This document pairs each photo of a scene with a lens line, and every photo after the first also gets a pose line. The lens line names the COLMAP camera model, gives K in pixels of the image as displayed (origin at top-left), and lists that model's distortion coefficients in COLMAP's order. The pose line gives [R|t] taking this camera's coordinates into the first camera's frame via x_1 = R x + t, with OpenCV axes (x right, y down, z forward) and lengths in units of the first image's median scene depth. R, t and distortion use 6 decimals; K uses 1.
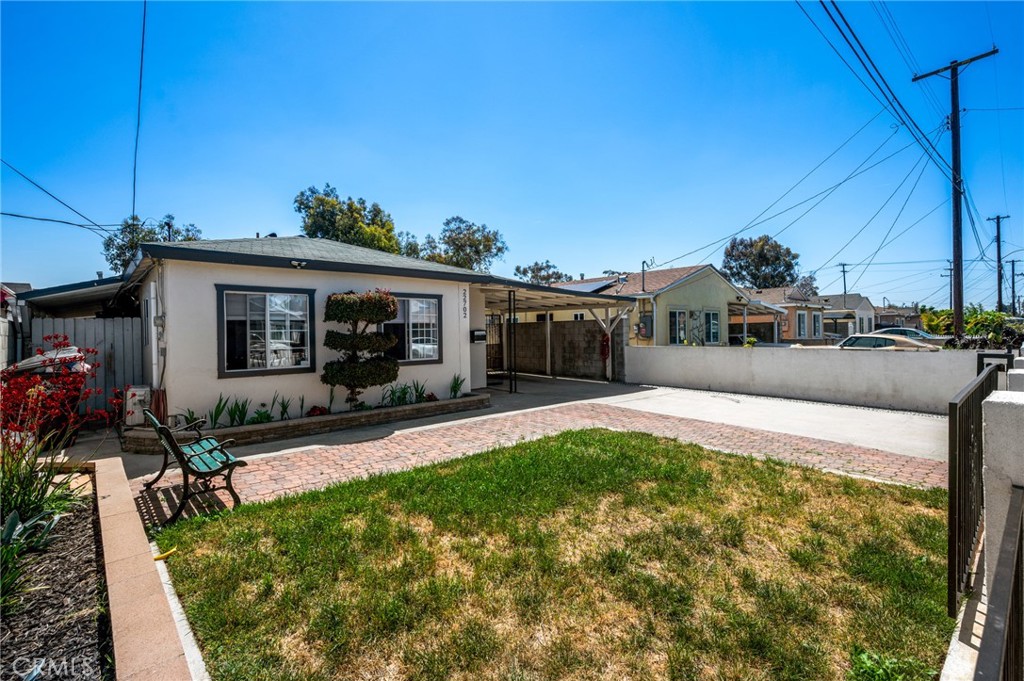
lens RADIAL K [[458.9, 0, 514.5], [0, 458.9, 332.3], [0, 0, 1]] dist [0.001576, 0.000298]
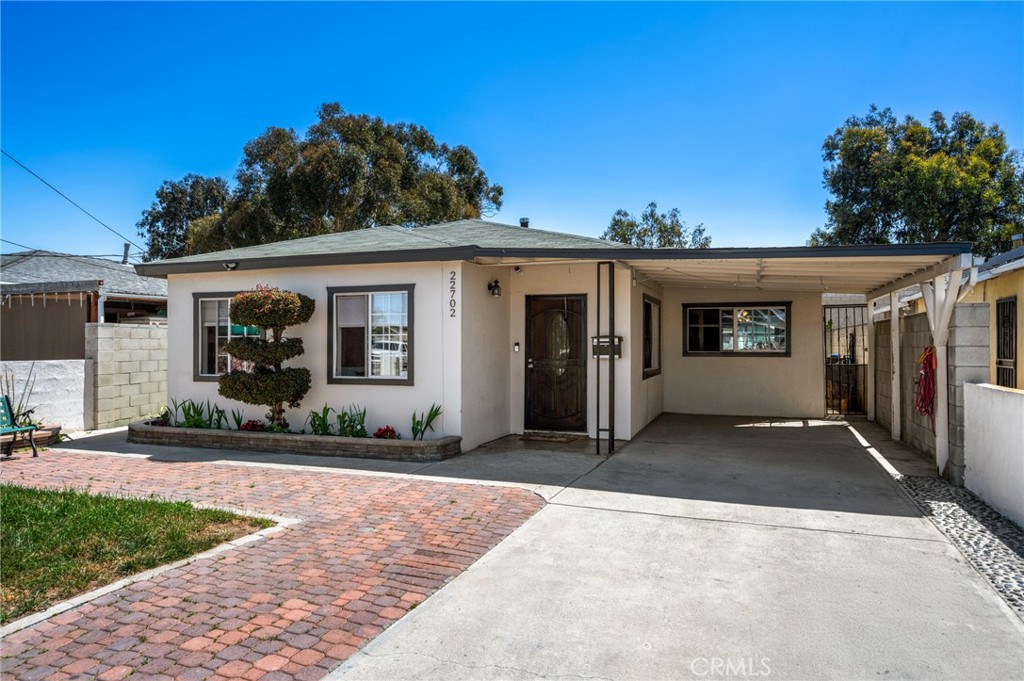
lens RADIAL K [[656.4, 0, 512.0], [0, 656.4, 340.5], [0, 0, 1]] dist [-0.006259, -0.001939]
pose [[0.471269, 0.006767, -0.881963, 0.758837], [-0.006290, 0.999971, 0.004312, -0.003588], [0.881967, 0.003515, 0.471298, 0.677175]]
